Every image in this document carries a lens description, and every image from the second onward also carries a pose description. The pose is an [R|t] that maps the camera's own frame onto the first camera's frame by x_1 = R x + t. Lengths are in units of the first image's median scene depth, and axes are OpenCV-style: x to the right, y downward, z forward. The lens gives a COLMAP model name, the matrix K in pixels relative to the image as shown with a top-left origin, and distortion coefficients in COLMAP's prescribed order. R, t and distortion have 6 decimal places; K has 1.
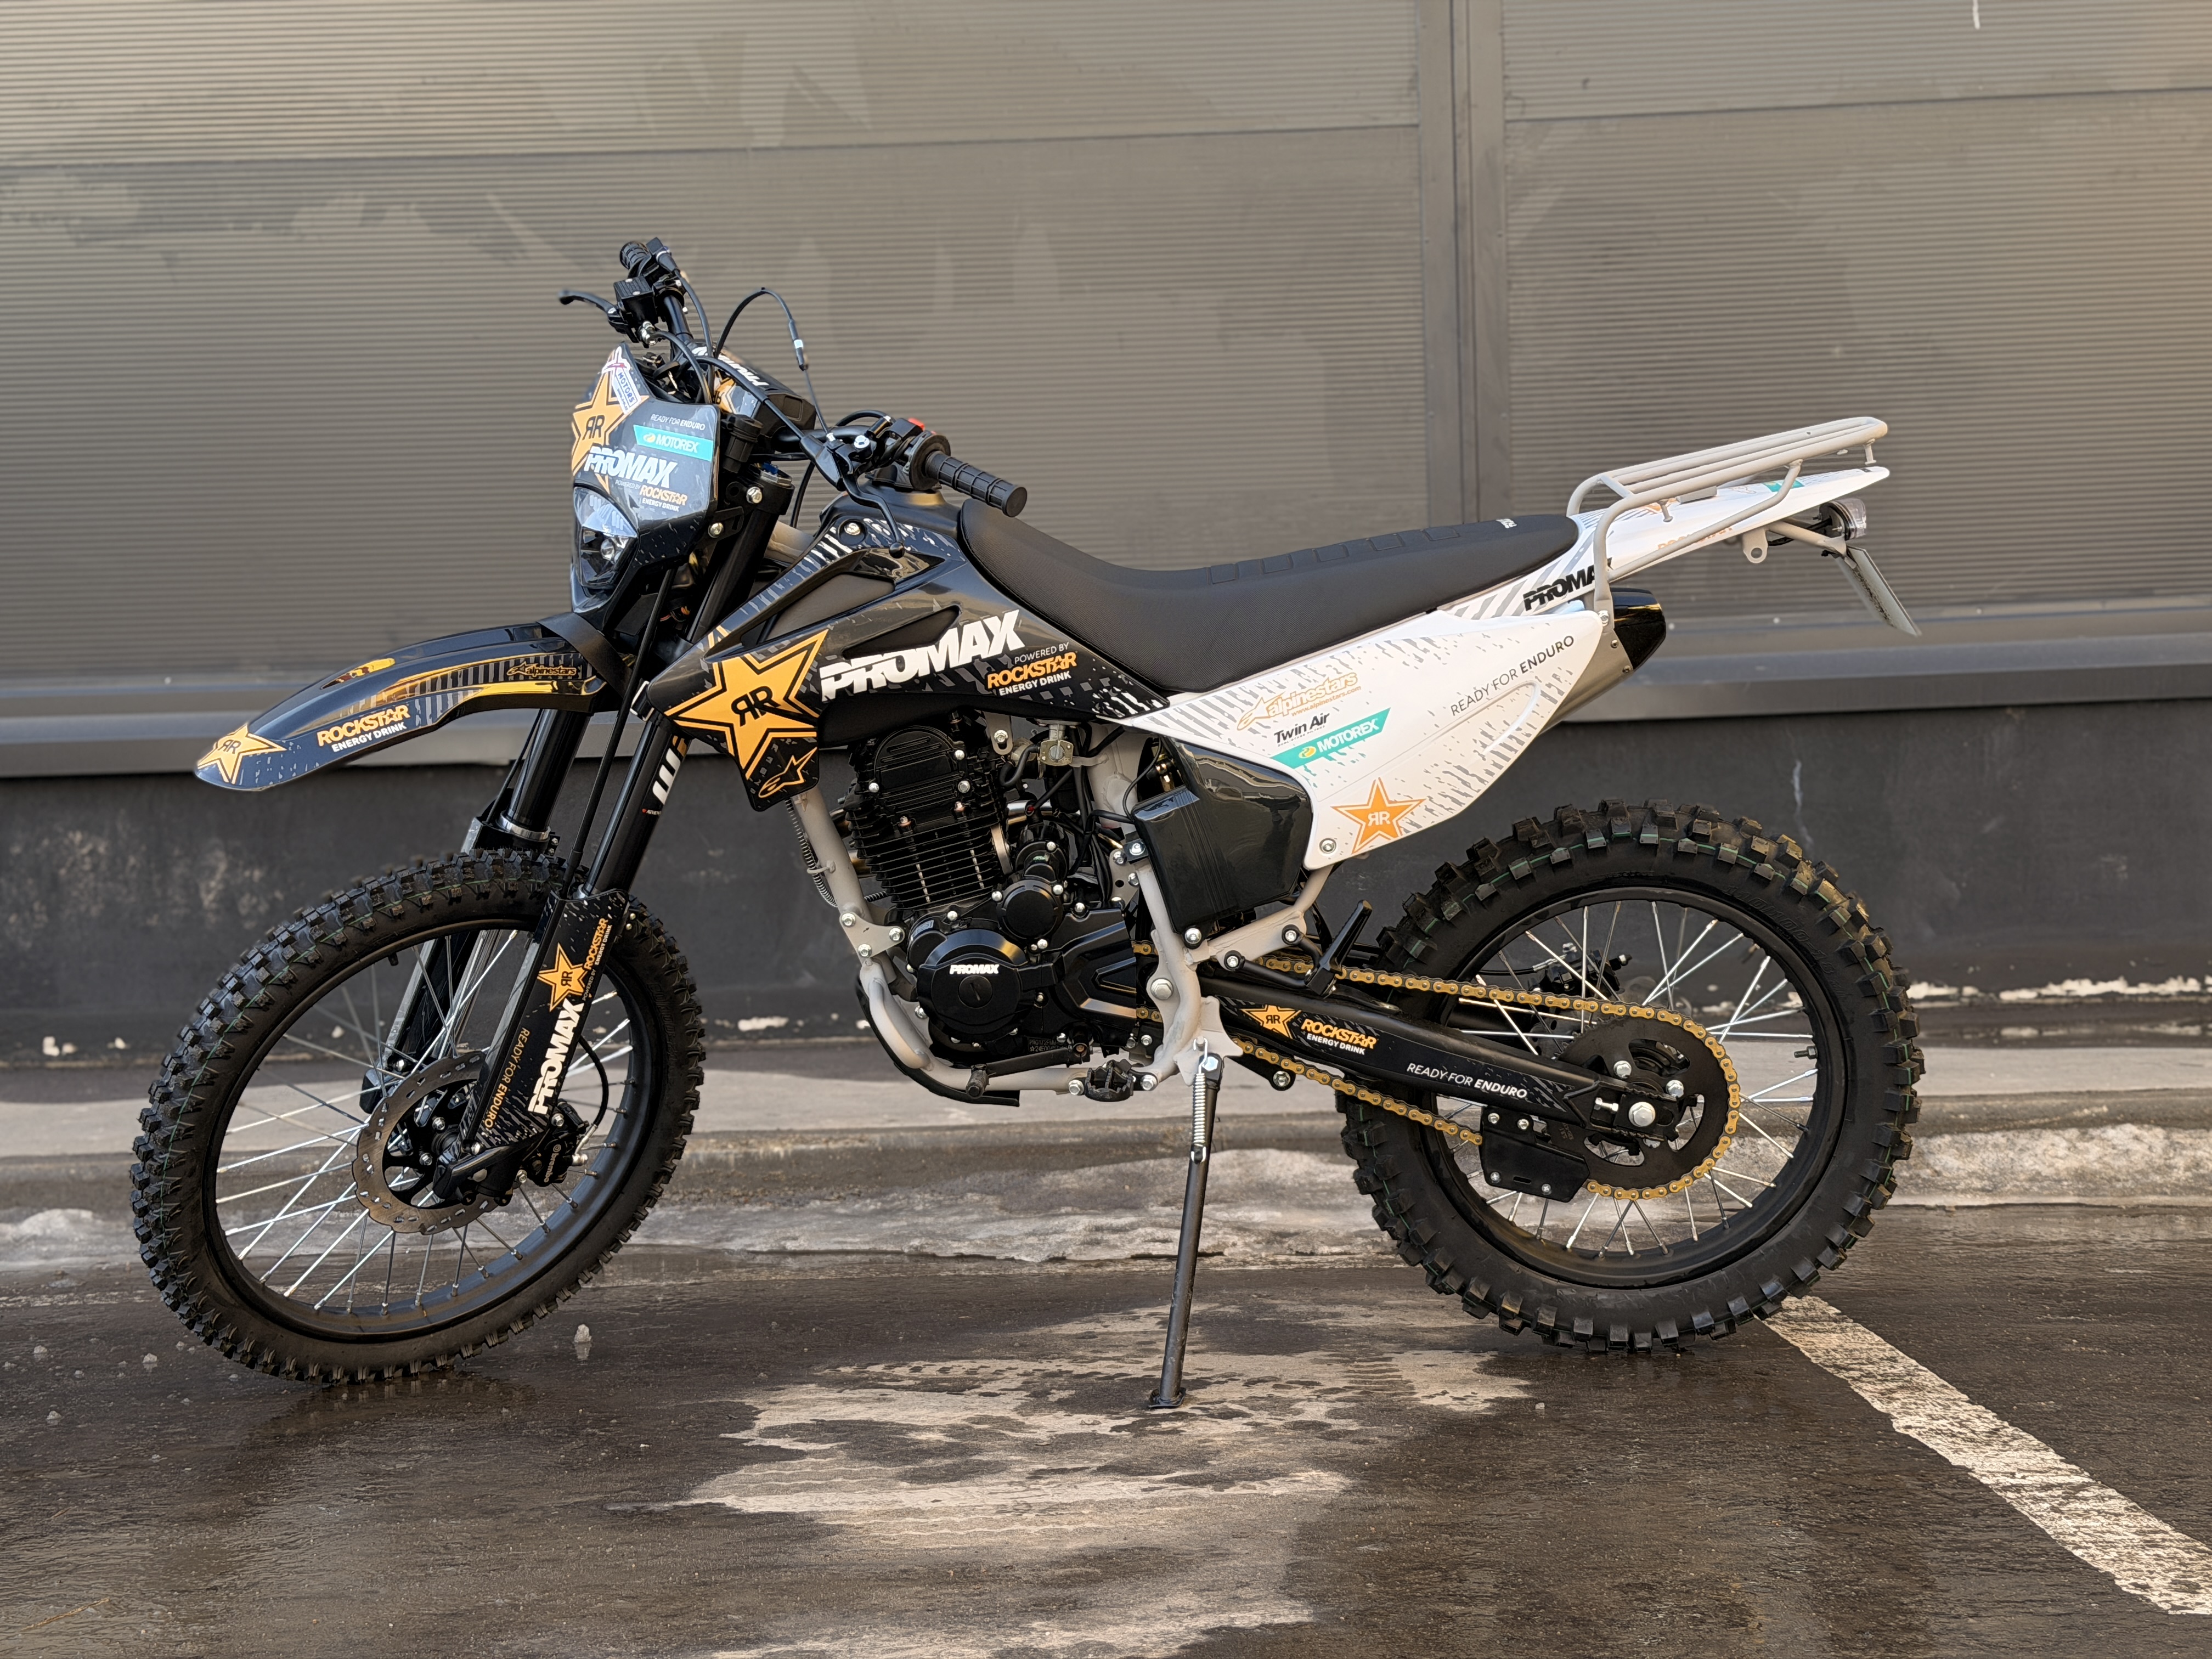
lens RADIAL K [[3025.4, 0, 1073.5], [0, 3025.4, 873.2], [0, 0, 1]] dist [0.194466, -0.364707]
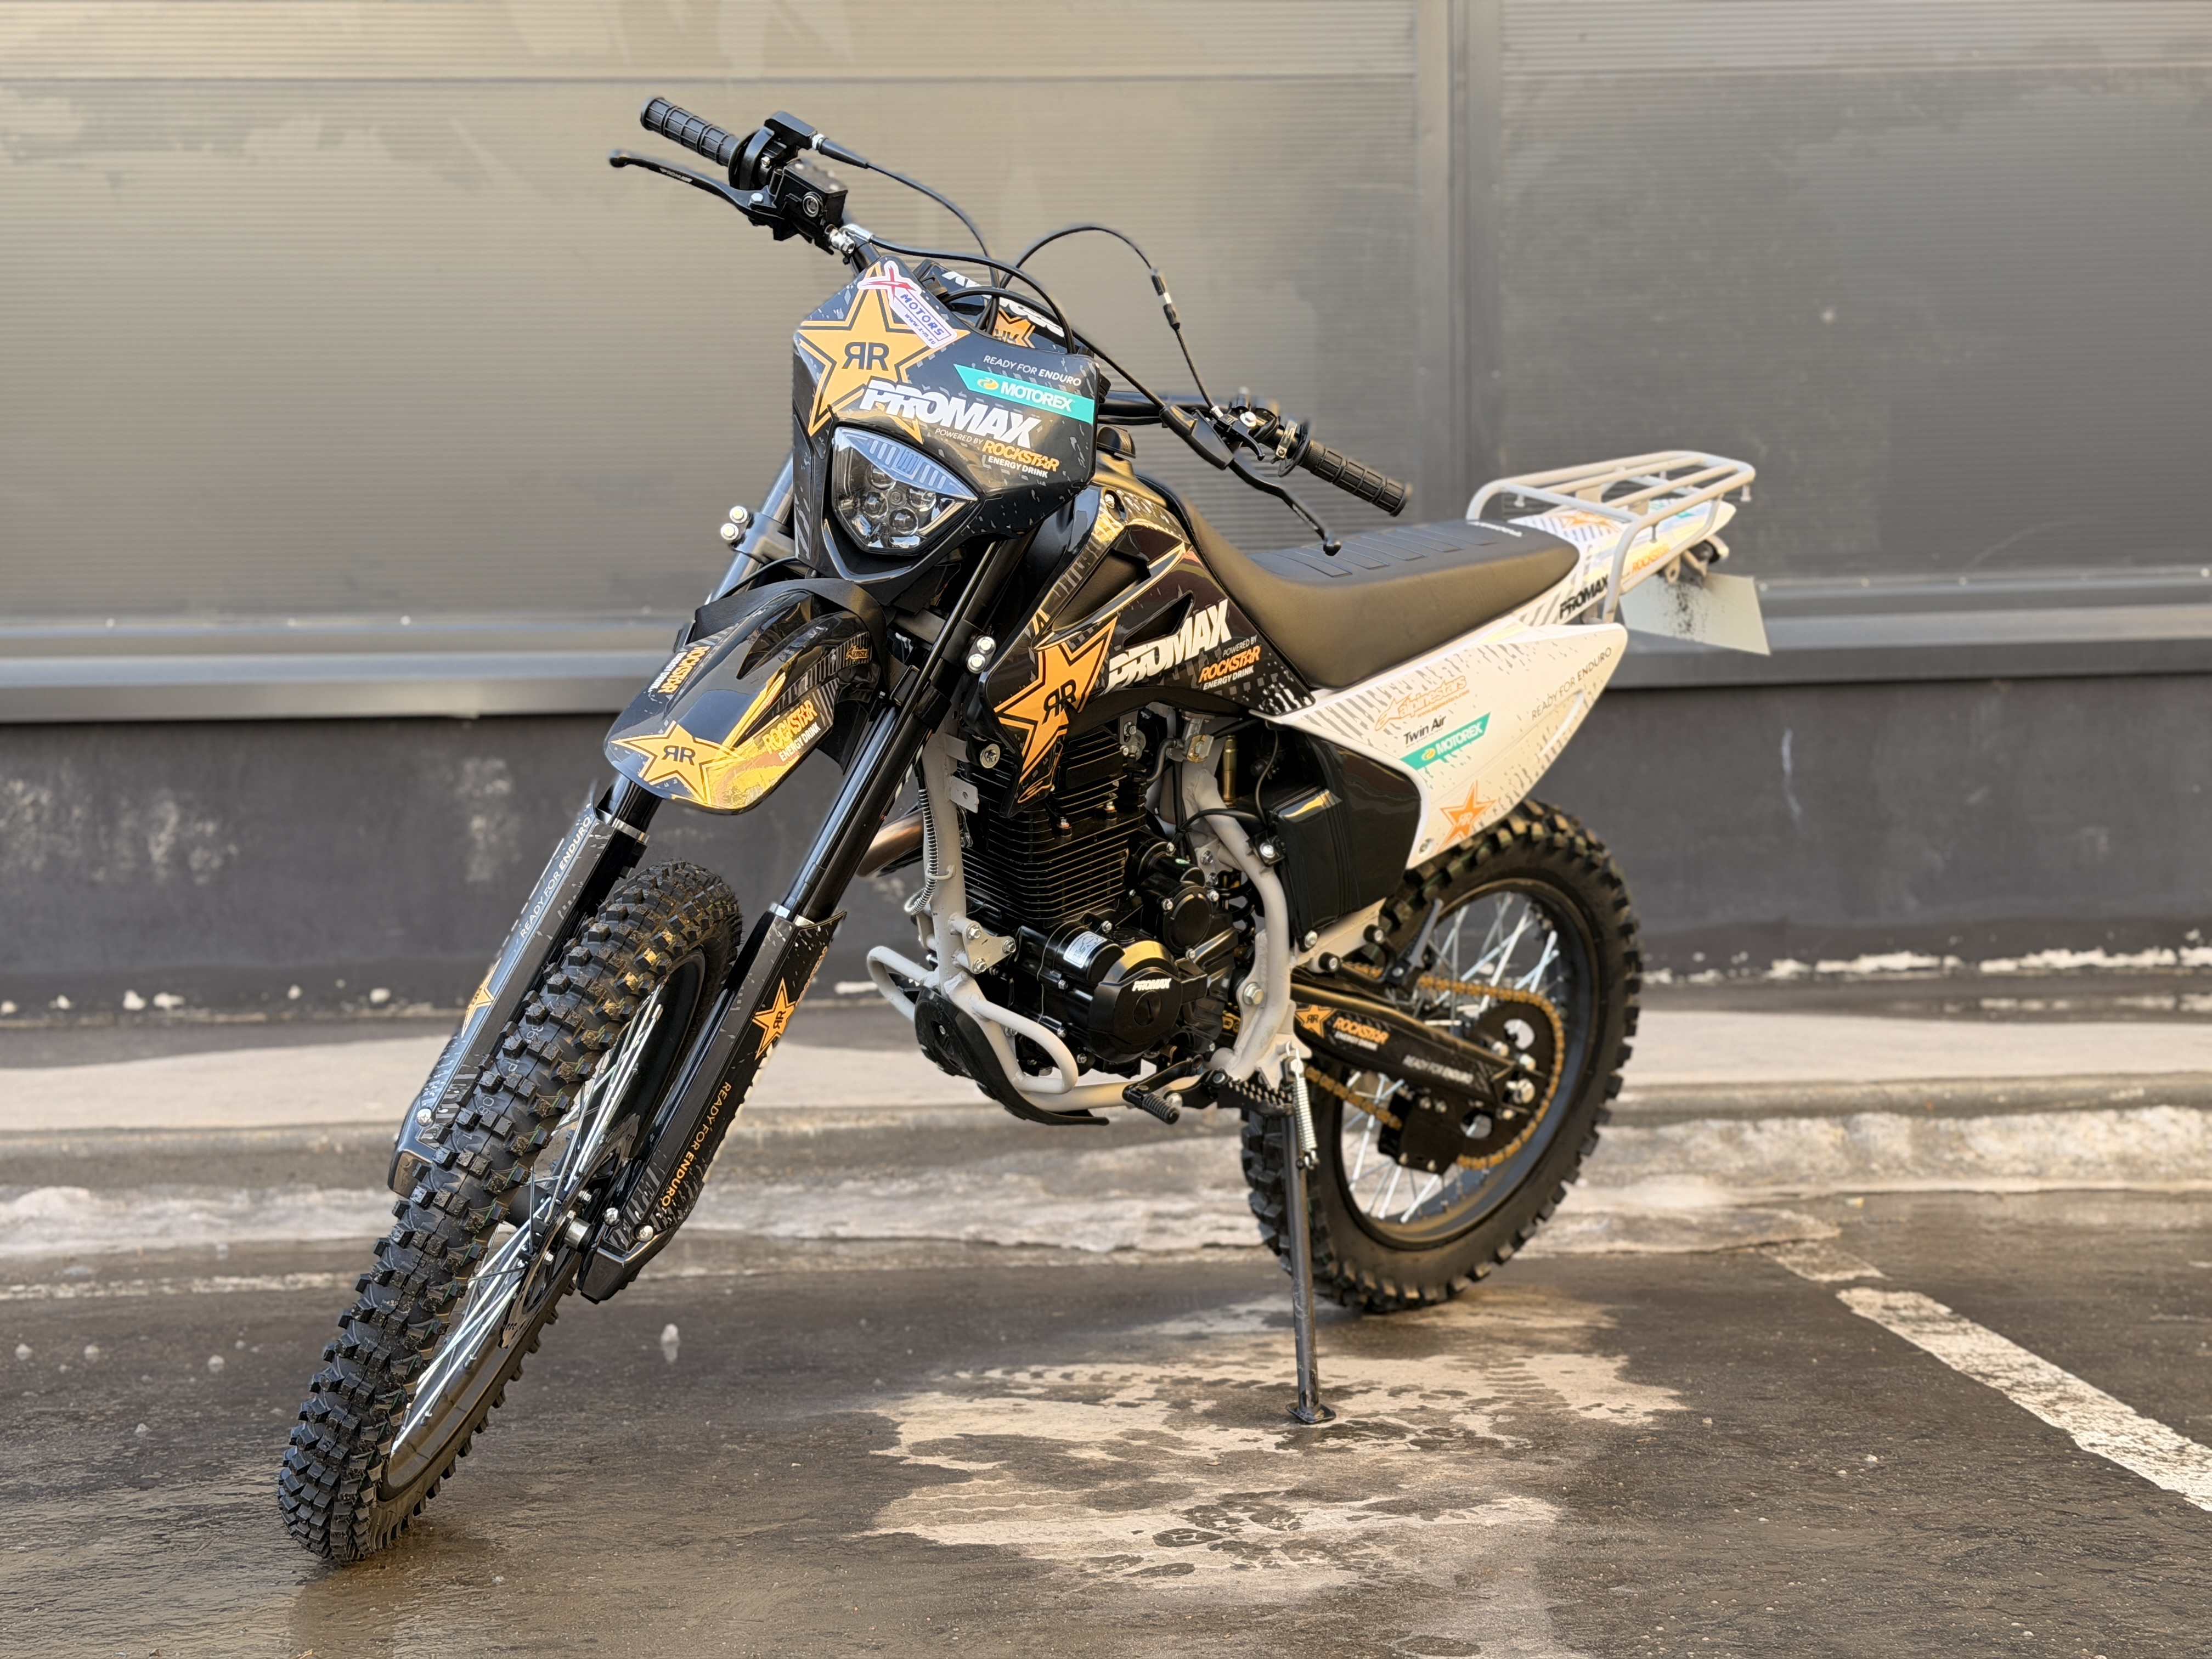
lens RADIAL K [[3034.8, 0, 1101.3], [0, 3034.8, 873.9], [0, 0, 1]] dist [0.197062, -0.357417]
pose [[0.997591, 0.009217, 0.068751, -0.075892], [-0.010802, 0.999684, 0.022719, -0.014082], [-0.068520, -0.023407, 0.997375, 0.026531]]
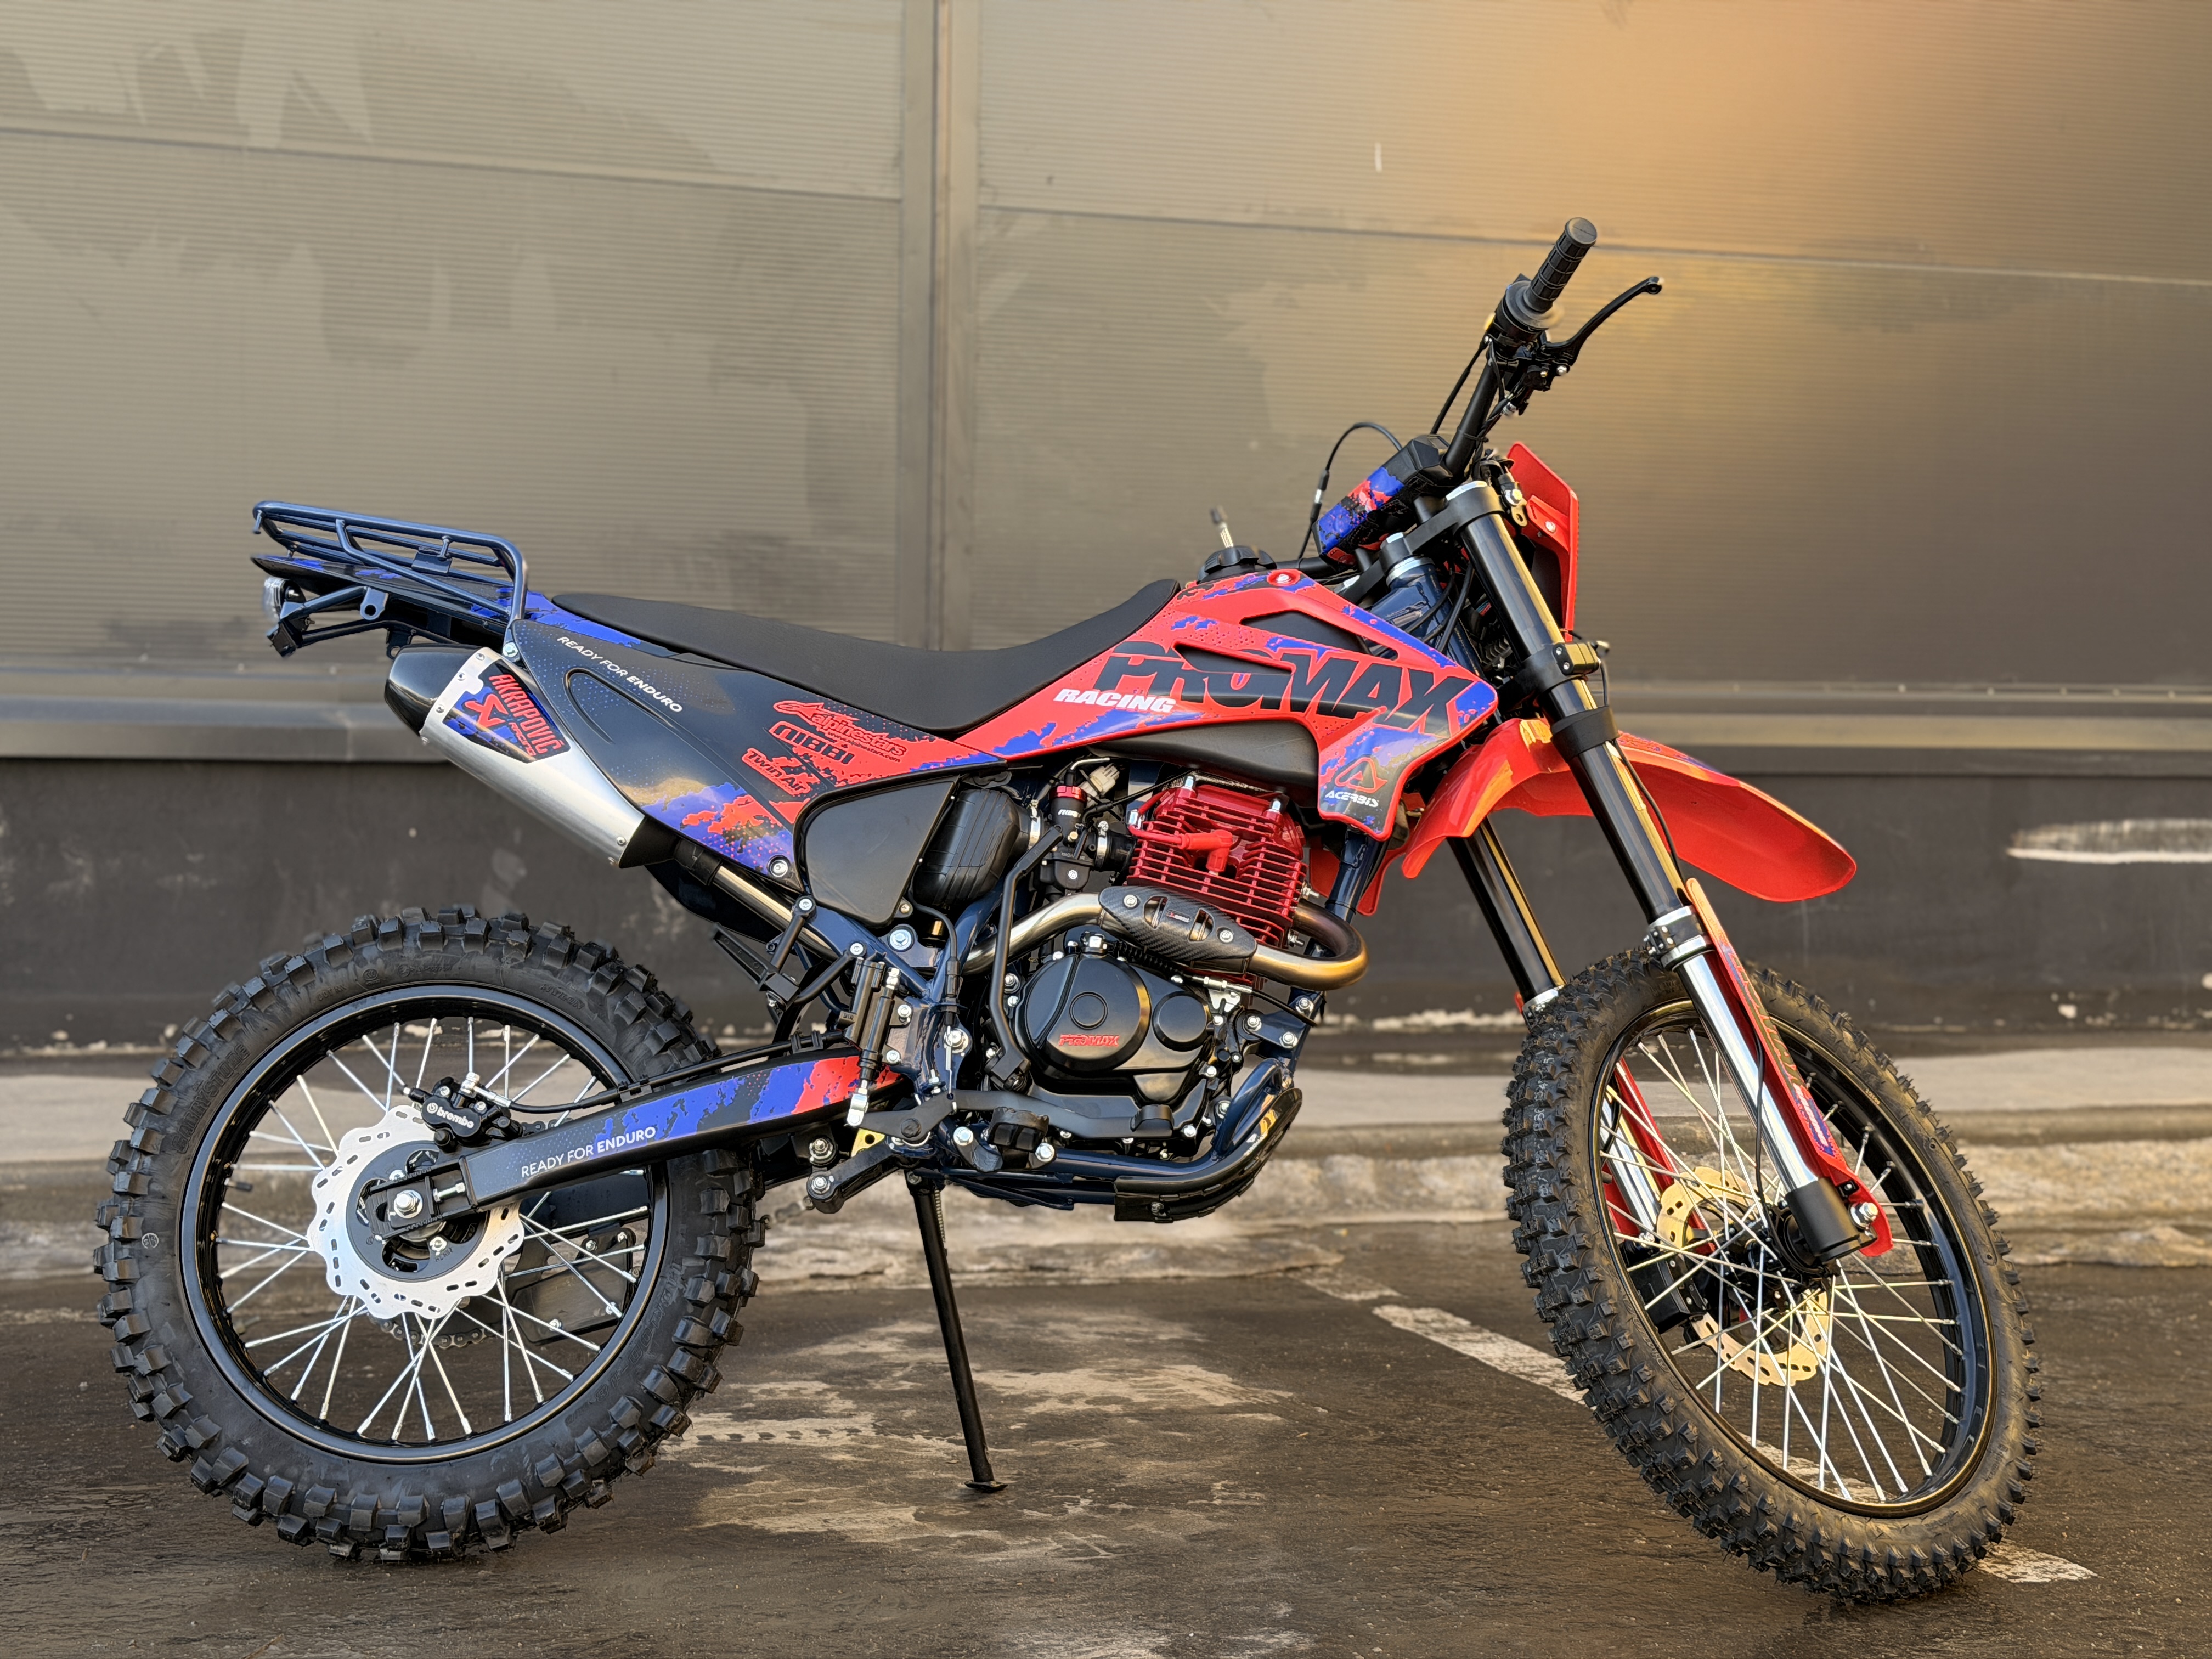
lens RADIAL K [[3021.0, 0, 1077.6], [0, 3021.0, 858.3], [0, 0, 1]] dist [0.190977, -0.348216]
pose [[0.951032, 0.036359, 0.306947, -0.210889], [-0.037857, 0.999283, -0.001074, -0.022834], [-0.306766, -0.010598, 0.951726, -0.049335]]
